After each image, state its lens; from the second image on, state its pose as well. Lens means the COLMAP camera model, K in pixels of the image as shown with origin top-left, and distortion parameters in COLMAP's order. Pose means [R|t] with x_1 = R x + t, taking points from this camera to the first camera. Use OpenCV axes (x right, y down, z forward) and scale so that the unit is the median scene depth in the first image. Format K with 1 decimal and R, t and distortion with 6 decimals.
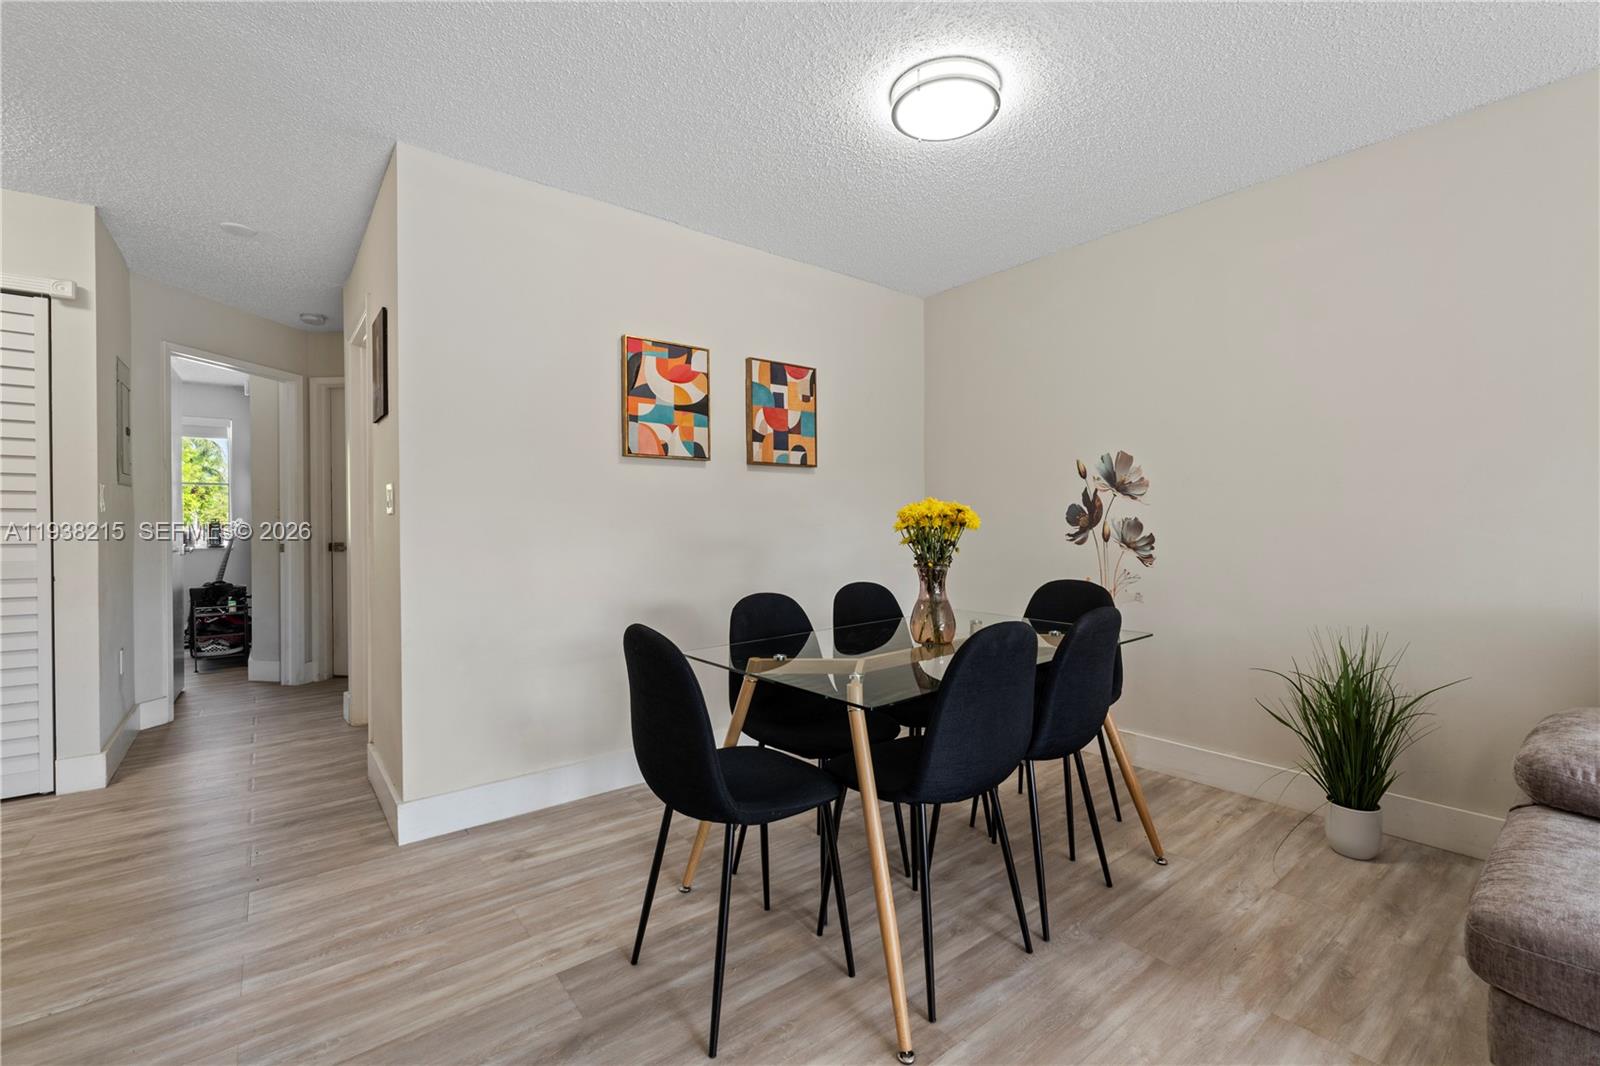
lens RADIAL K [[690.9, 0, 806.9], [0, 690.9, 535.2], [0, 0, 1]] dist [0.004142, -0.000096]
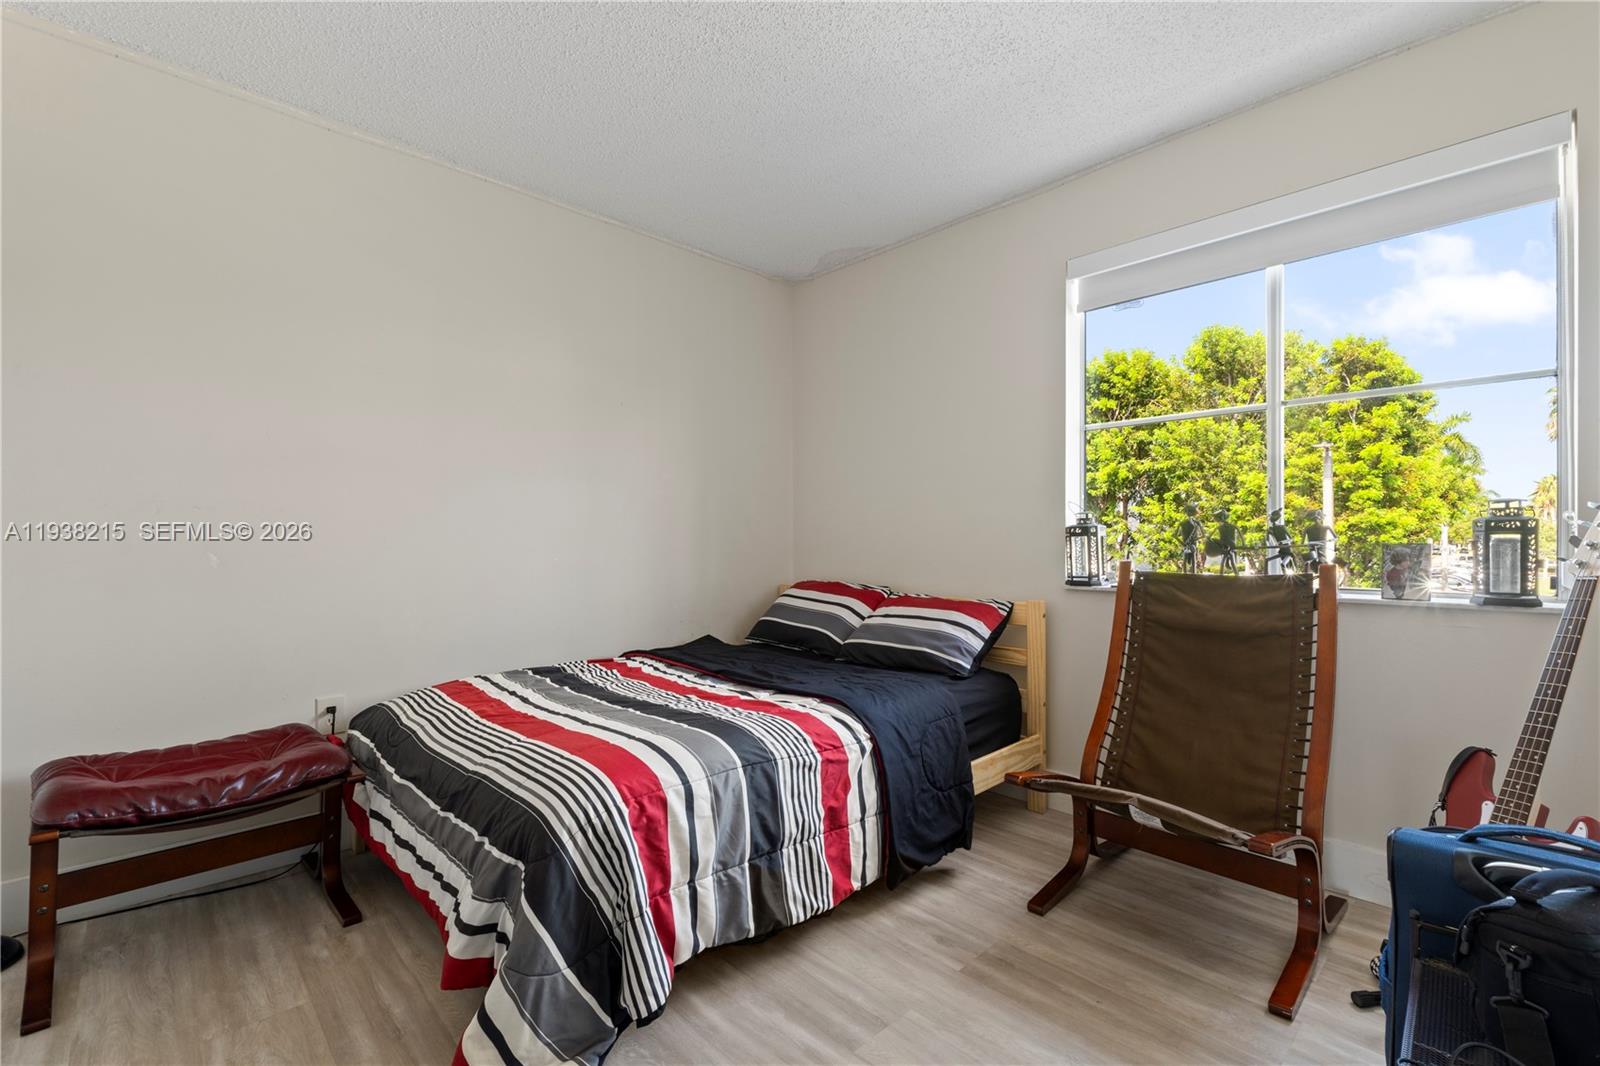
lens RADIAL K [[690.9, 0, 801.7], [0, 690.9, 532.4], [0, 0, 1]] dist [0.004142, -0.000096]
pose [[0.098769, -0.010243, -0.995058, -0.125742], [-0.013584, 0.999840, -0.011641, -0.000856], [0.995018, 0.014666, 0.098614, 0.143816]]
